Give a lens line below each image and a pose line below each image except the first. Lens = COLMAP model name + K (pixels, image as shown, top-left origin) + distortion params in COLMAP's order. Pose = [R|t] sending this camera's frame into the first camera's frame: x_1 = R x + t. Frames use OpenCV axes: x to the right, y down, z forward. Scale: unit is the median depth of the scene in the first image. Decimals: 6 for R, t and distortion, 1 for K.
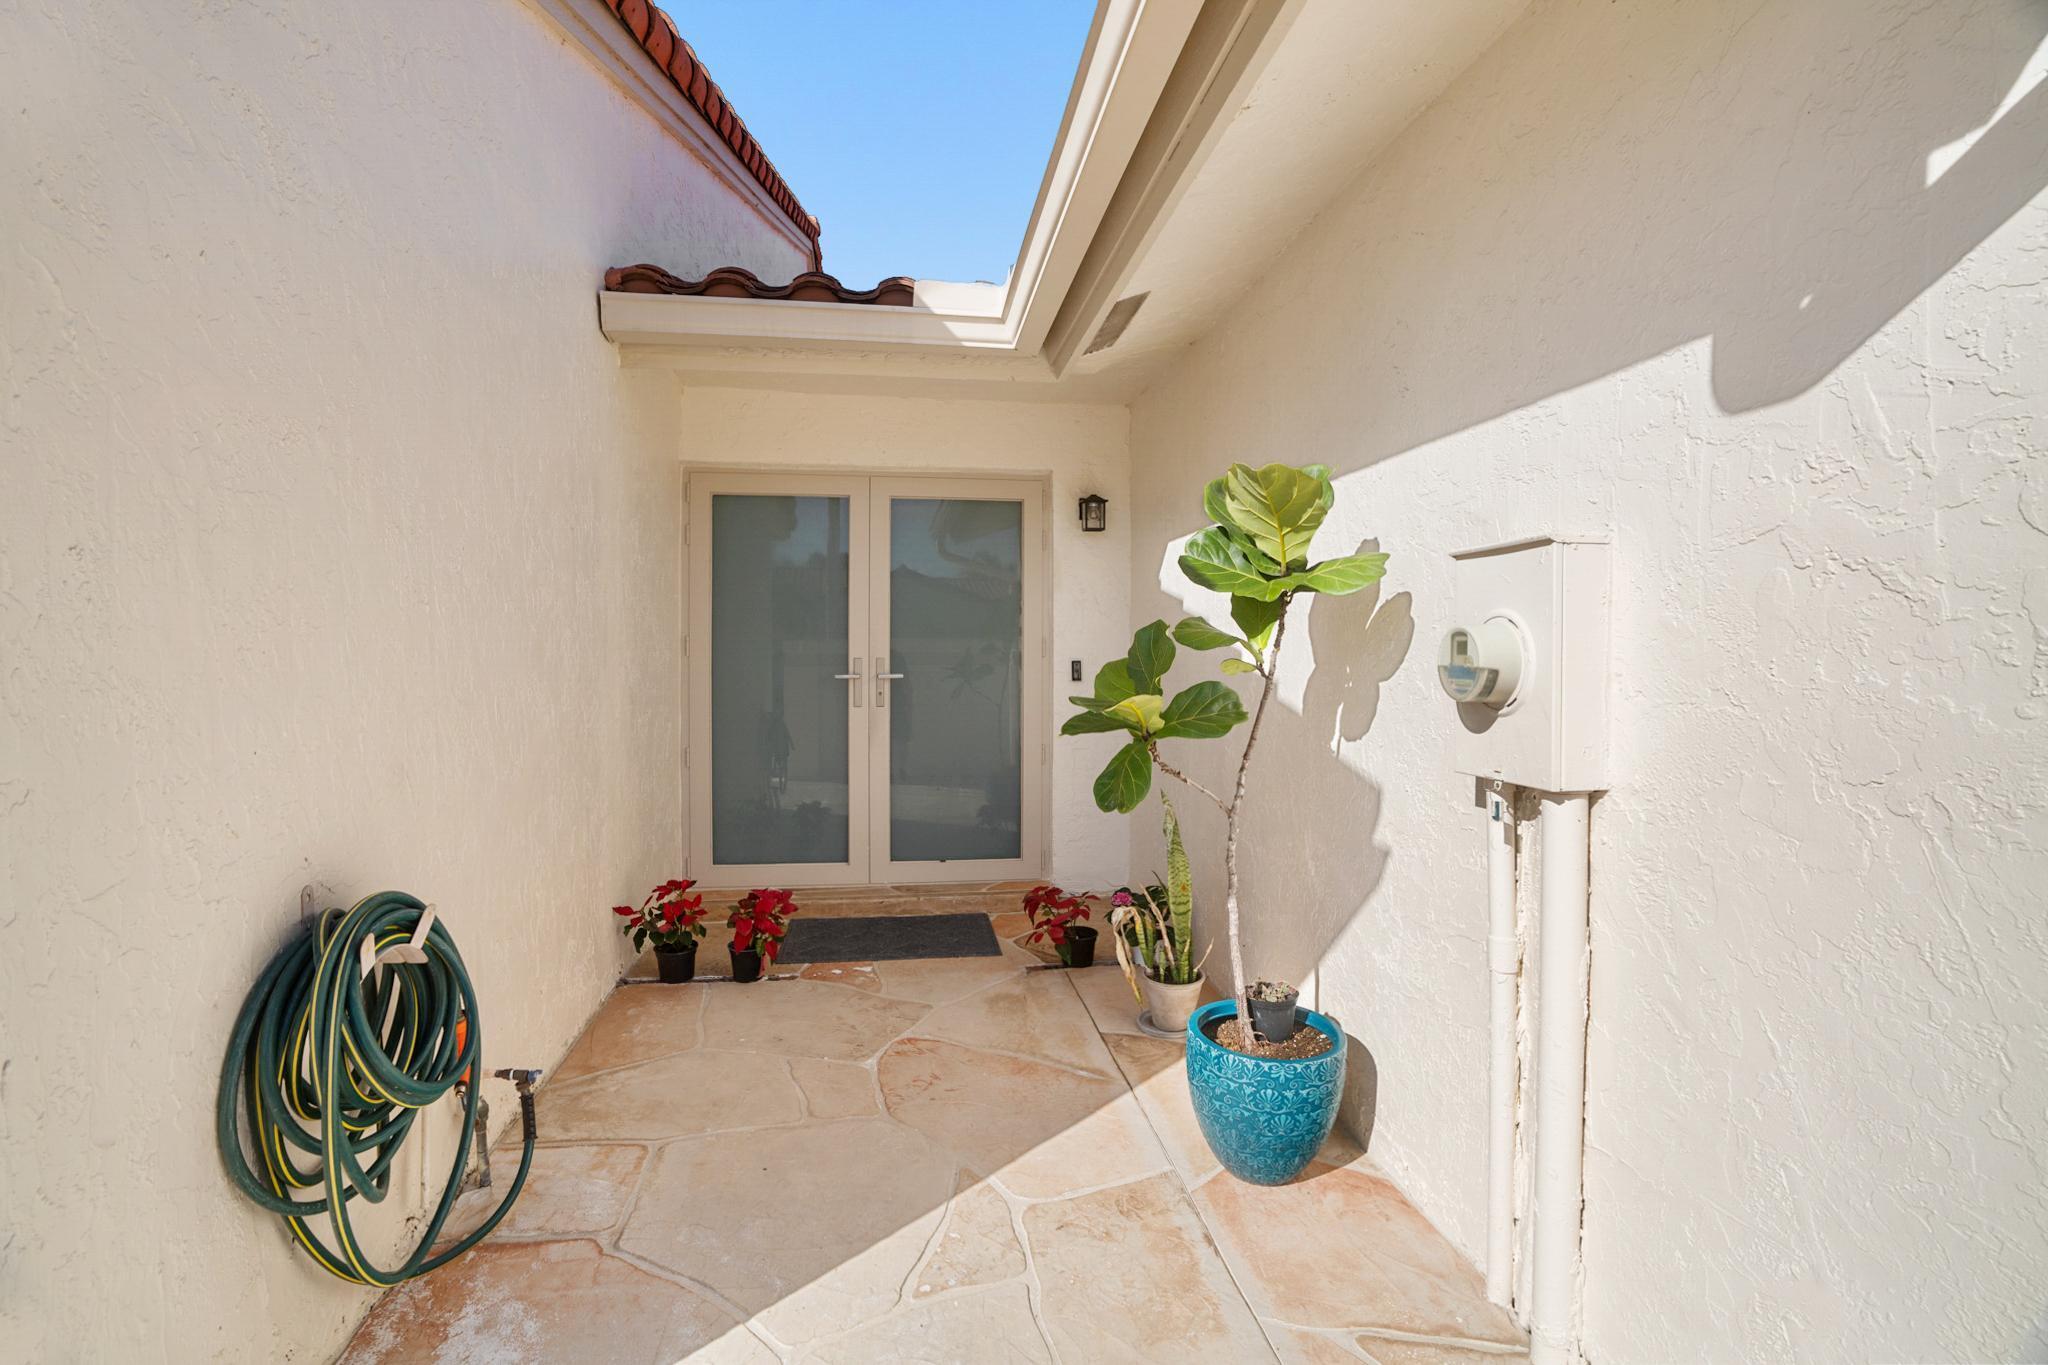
lens RADIAL K [[950.2, 0, 1017.3], [0, 950.2, 669.7], [0, 0, 1]] dist [-0.068454, 0.024289]
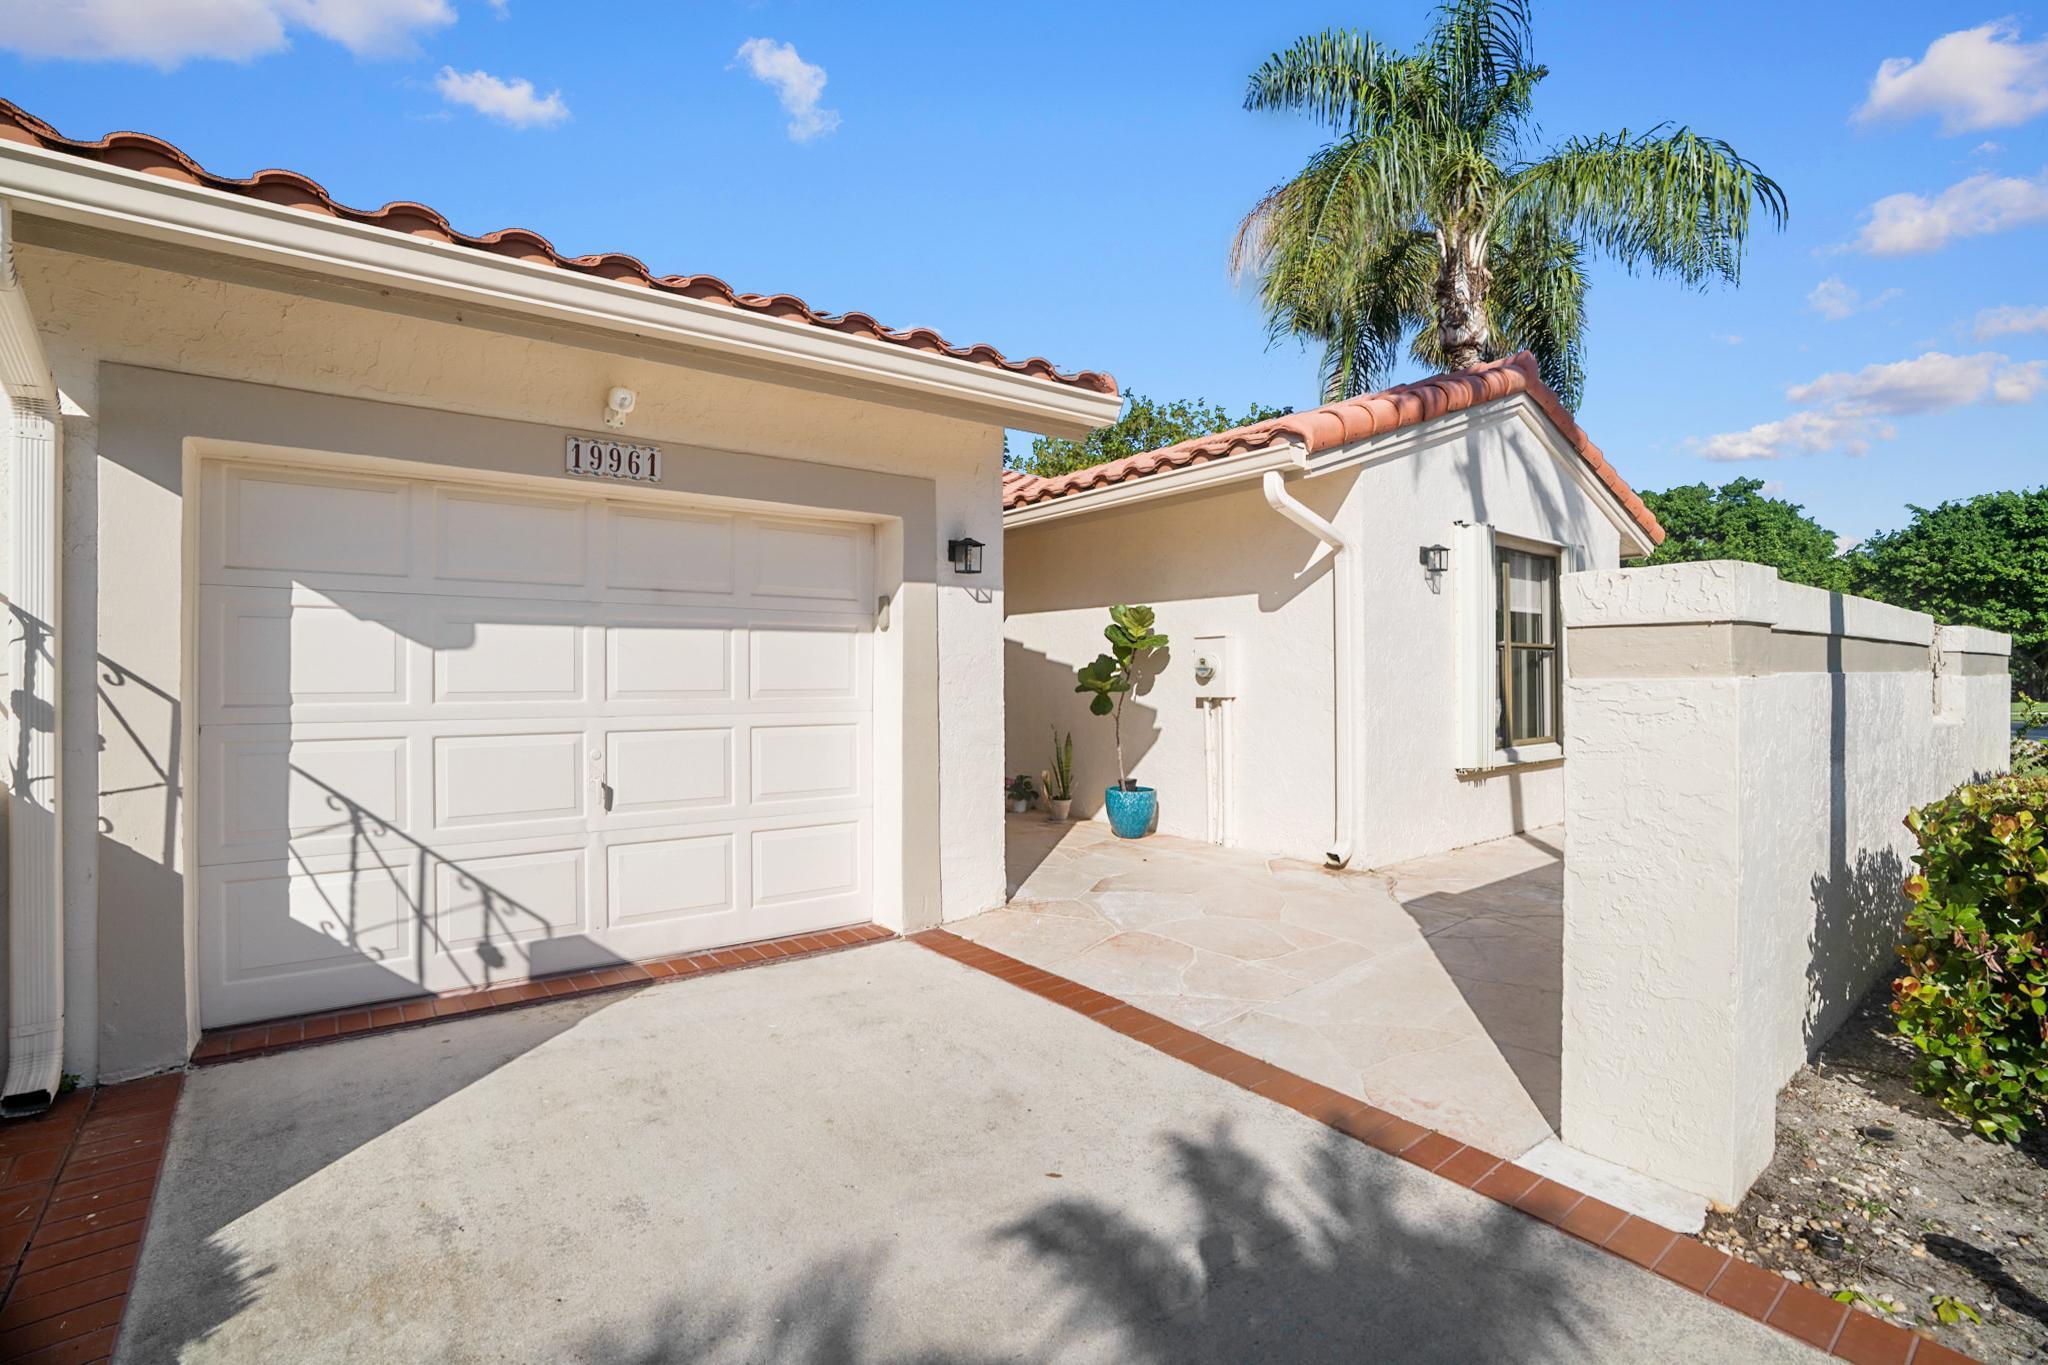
lens RADIAL K [[950.2, 0, 1028.2], [0, 950.2, 677.6], [0, 0, 1]] dist [-0.068454, 0.024289]
pose [[0.854155, -0.005535, 0.519989, -1.639795], [0.014466, 0.999809, -0.013120, 0.058826], [-0.519818, 0.018729, 0.854072, -1.486681]]
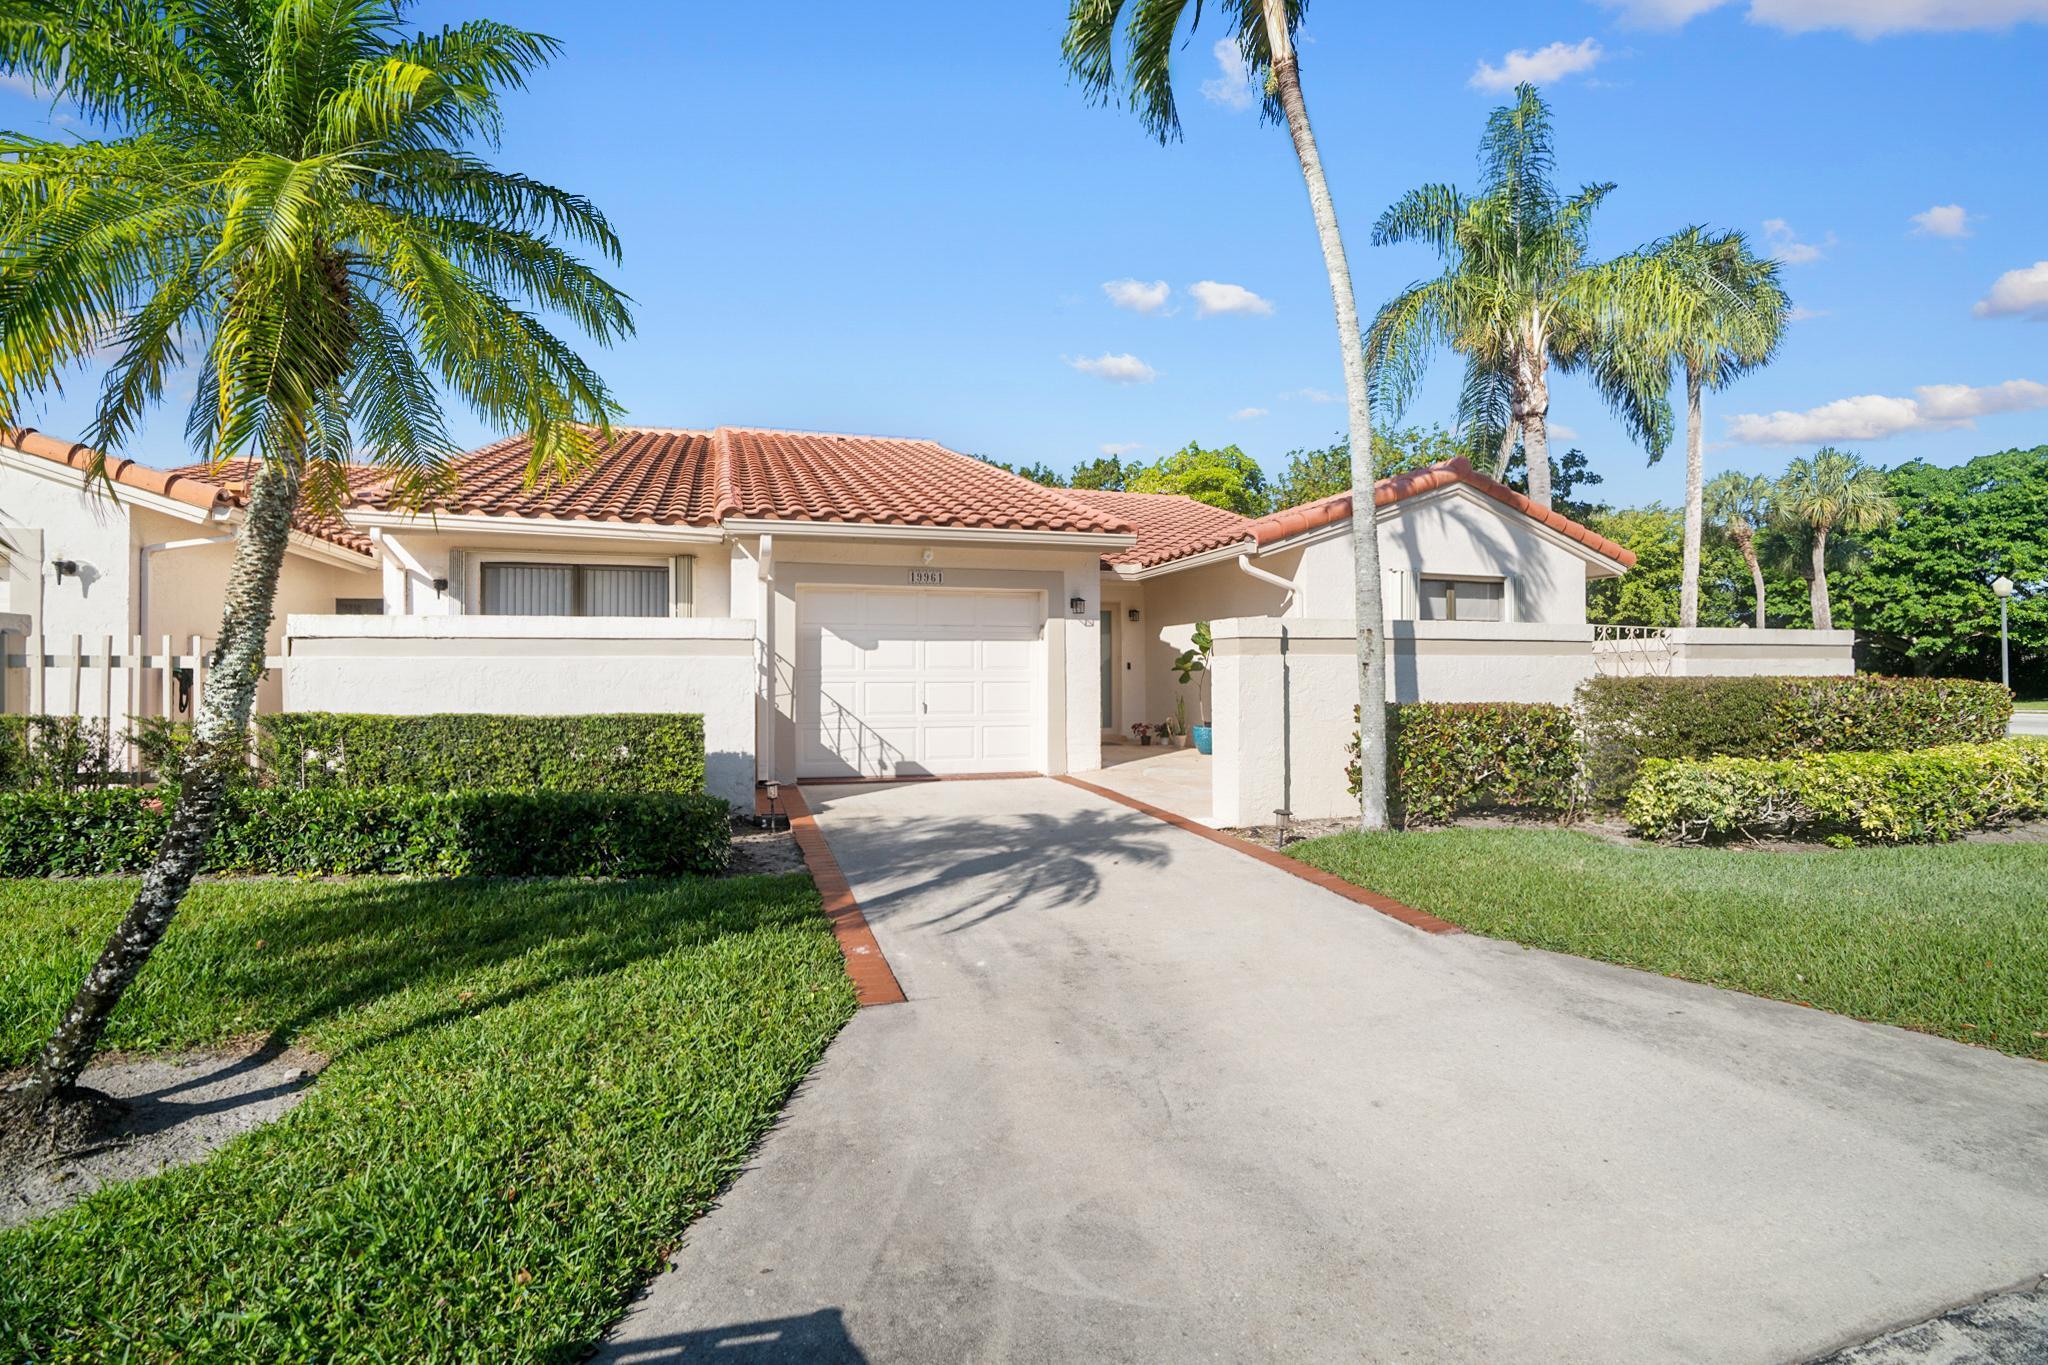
lens RADIAL K [[950.2, 0, 1025.7], [0, 950.2, 678.2], [0, 0, 1]] dist [-0.068454, 0.024289]
pose [[0.982930, -0.005213, 0.183905, -1.762792], [0.008333, 0.999834, -0.016200, 0.187501], [-0.183790, 0.017456, 0.982811, -4.164059]]
